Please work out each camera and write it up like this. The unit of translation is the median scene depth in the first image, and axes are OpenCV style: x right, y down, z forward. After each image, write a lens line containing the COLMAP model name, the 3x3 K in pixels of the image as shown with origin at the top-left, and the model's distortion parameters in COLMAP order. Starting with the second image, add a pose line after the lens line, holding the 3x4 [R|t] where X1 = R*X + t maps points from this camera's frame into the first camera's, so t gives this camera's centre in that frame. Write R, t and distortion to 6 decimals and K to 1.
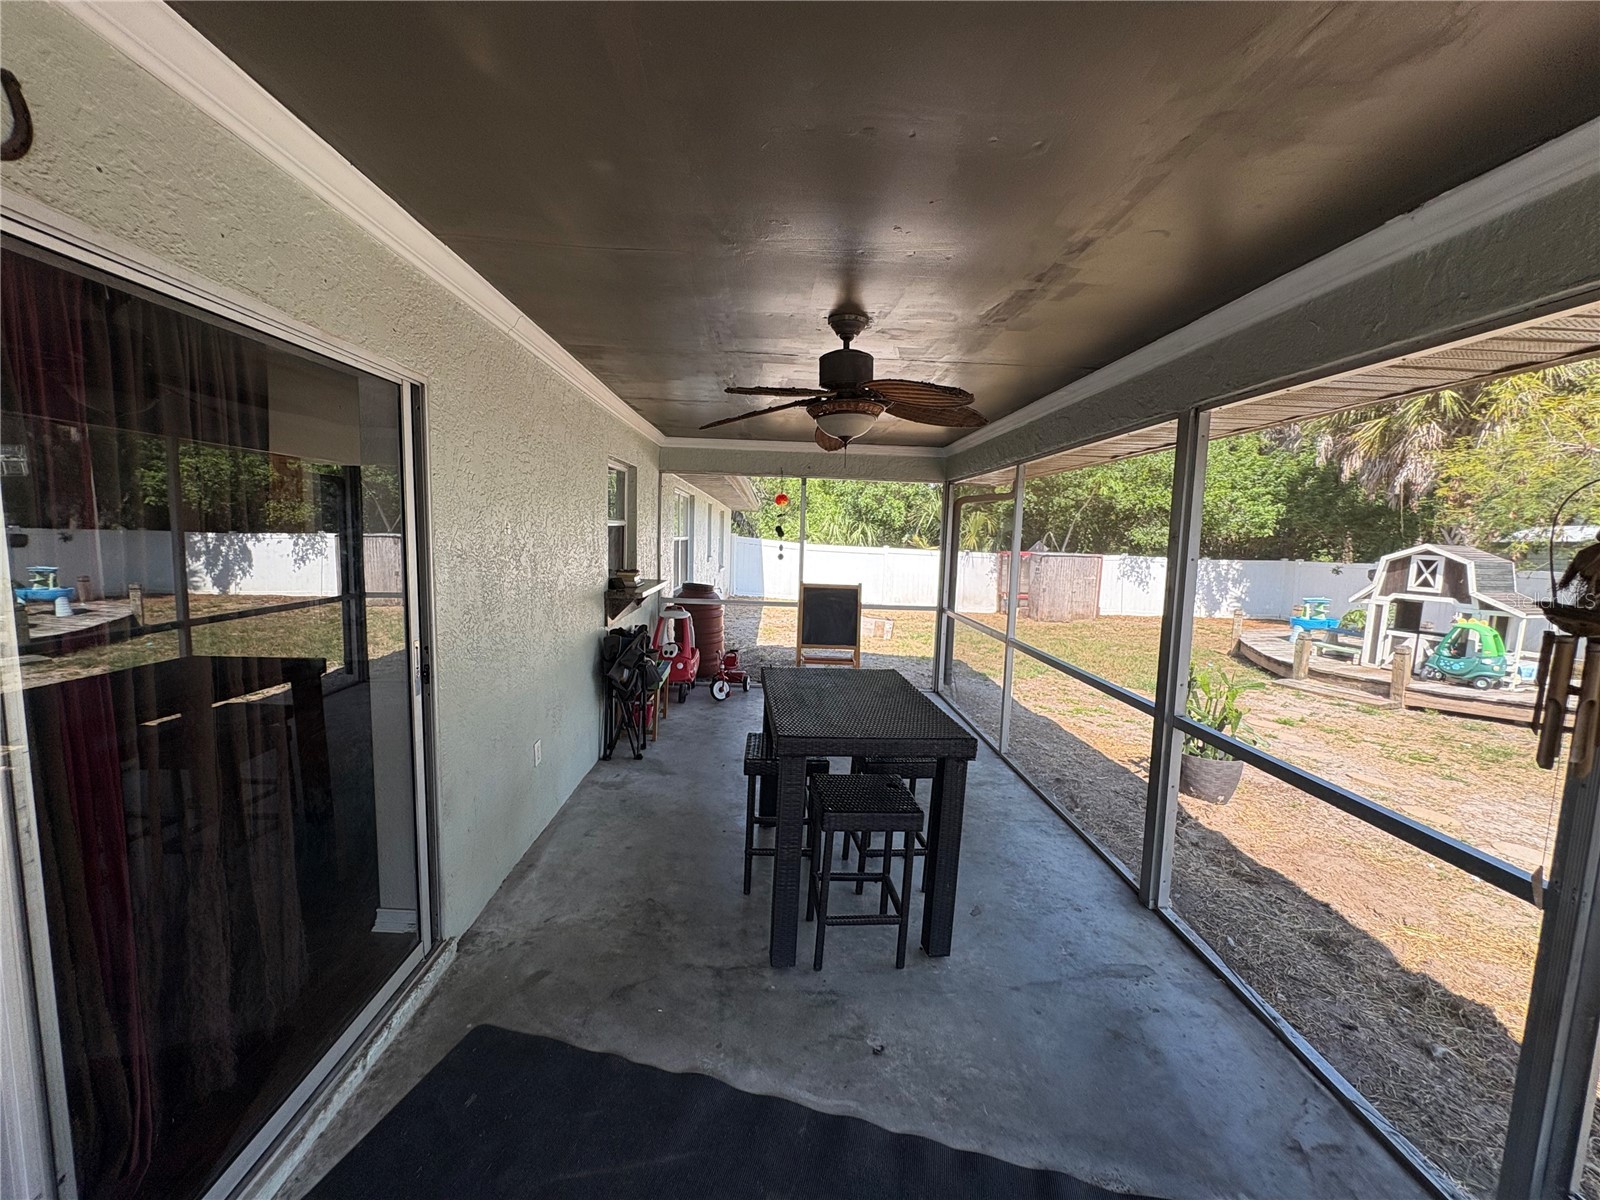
lens RADIAL K [[639.8, 0, 797.4], [0, 639.8, 604.3], [0, 0, 1]] dist [-0.000820, -0.000125]
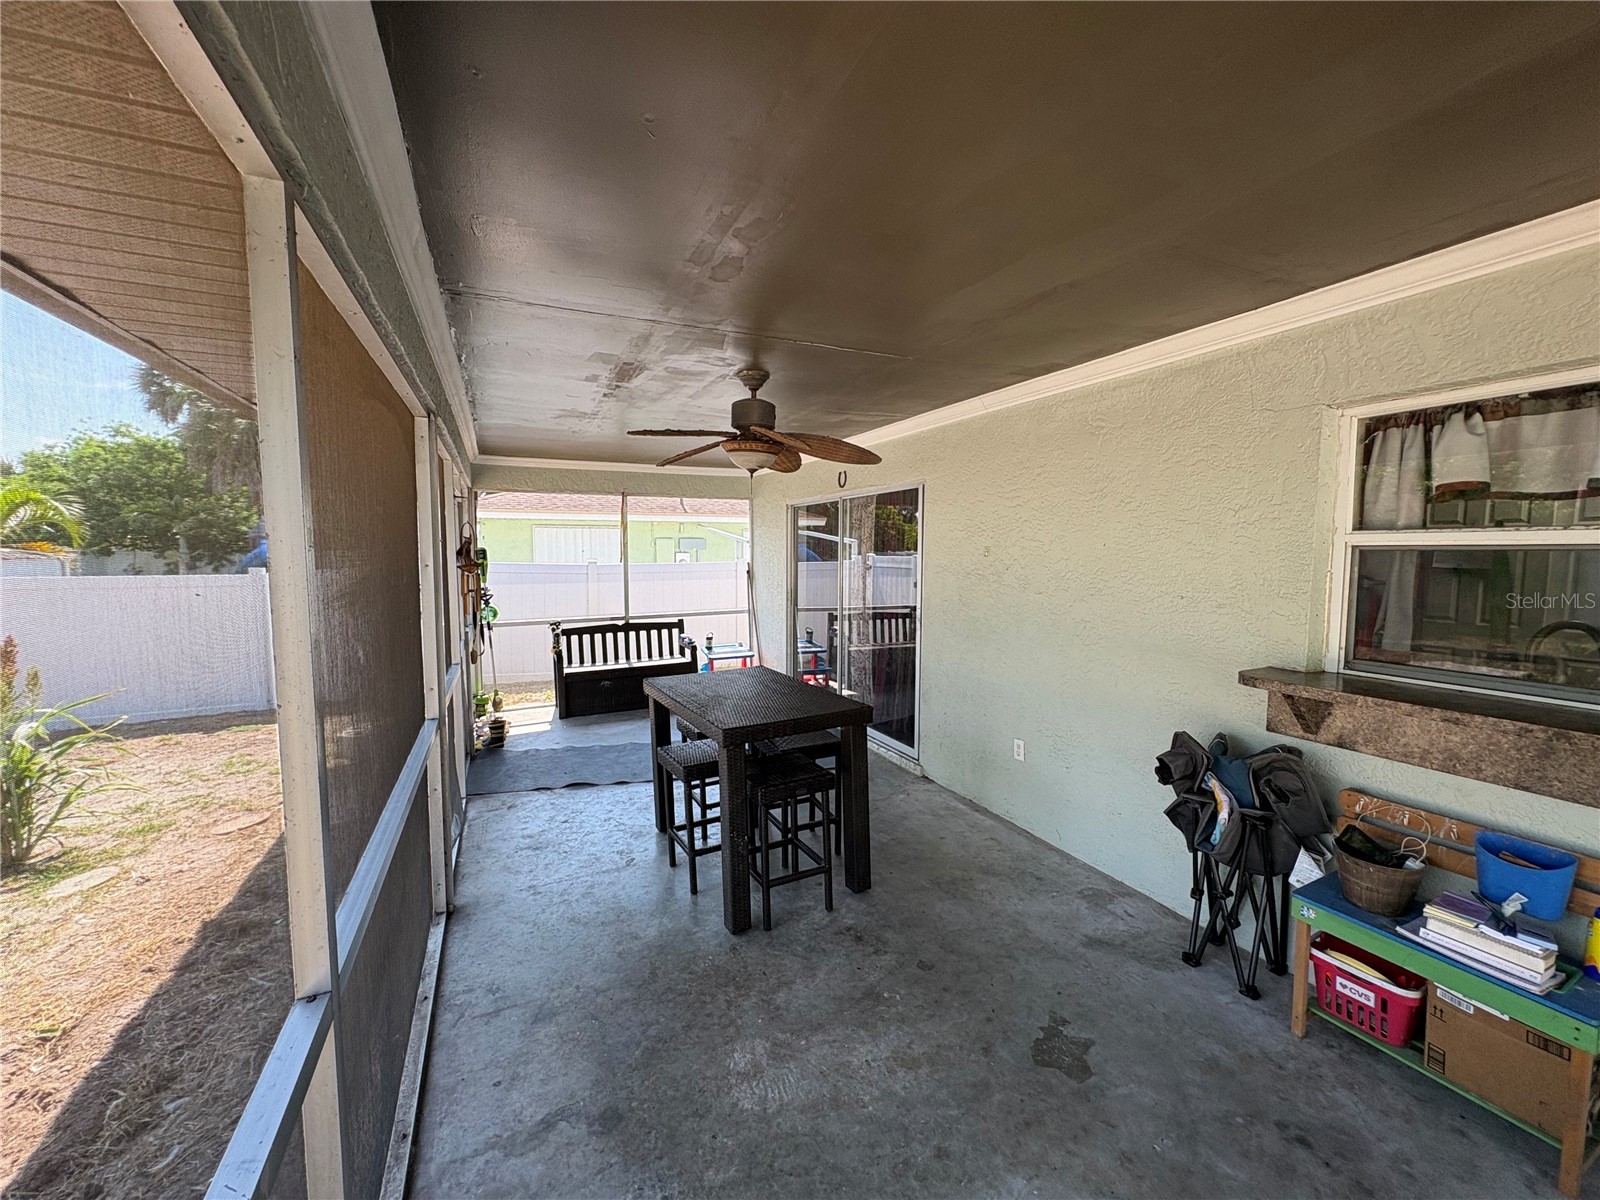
lens RADIAL K [[639.8, 0, 796.2], [0, 639.8, 596.6], [0, 0, 1]] dist [-0.000820, -0.000125]
pose [[-0.923934, 0.000025, -0.382552, 0.398108], [-0.068293, 0.983926, 0.165002, -0.197442], [0.376407, 0.178577, -0.909081, 1.865774]]
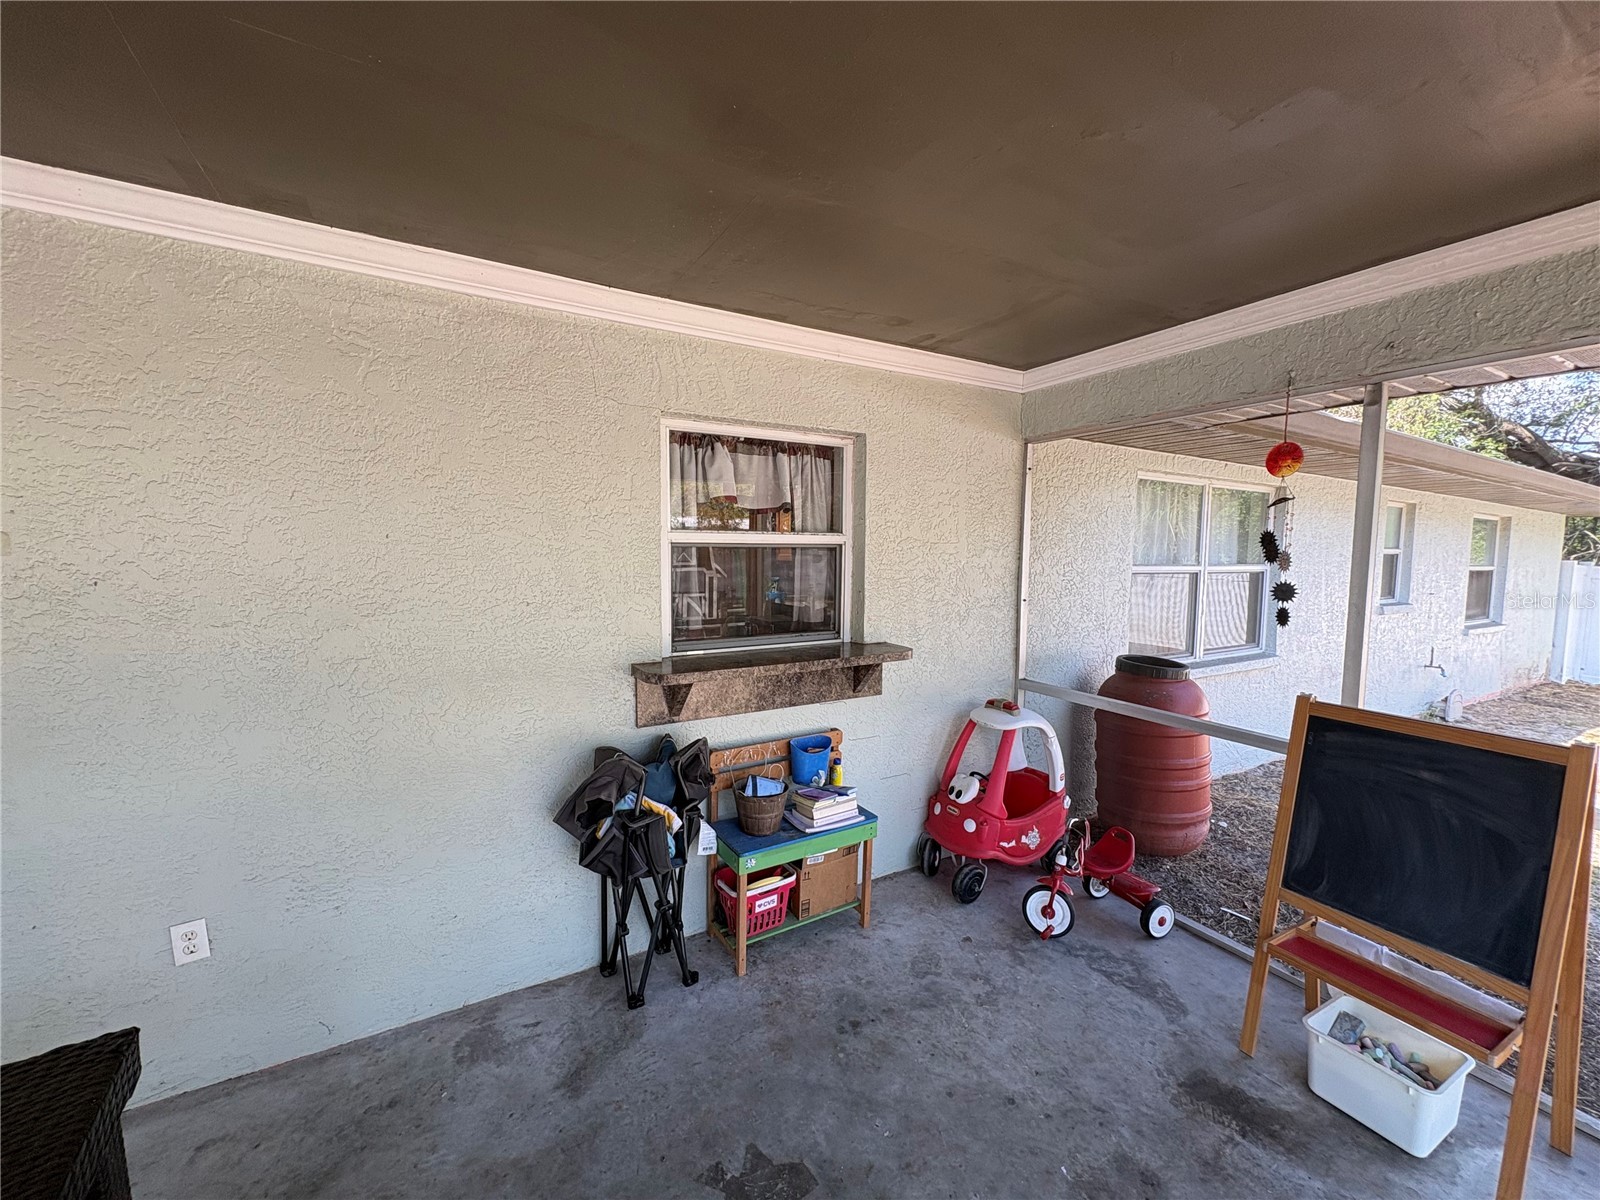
lens RADIAL K [[639.8, 0, 799.9], [0, 639.8, 598.8], [0, 0, 1]] dist [-0.000820, -0.000125]
pose [[0.470711, 0.041625, -0.881305, 0.339136], [-0.091207, 0.995831, -0.001681, -0.120674], [0.877561, 0.081173, 0.472545, 1.204655]]
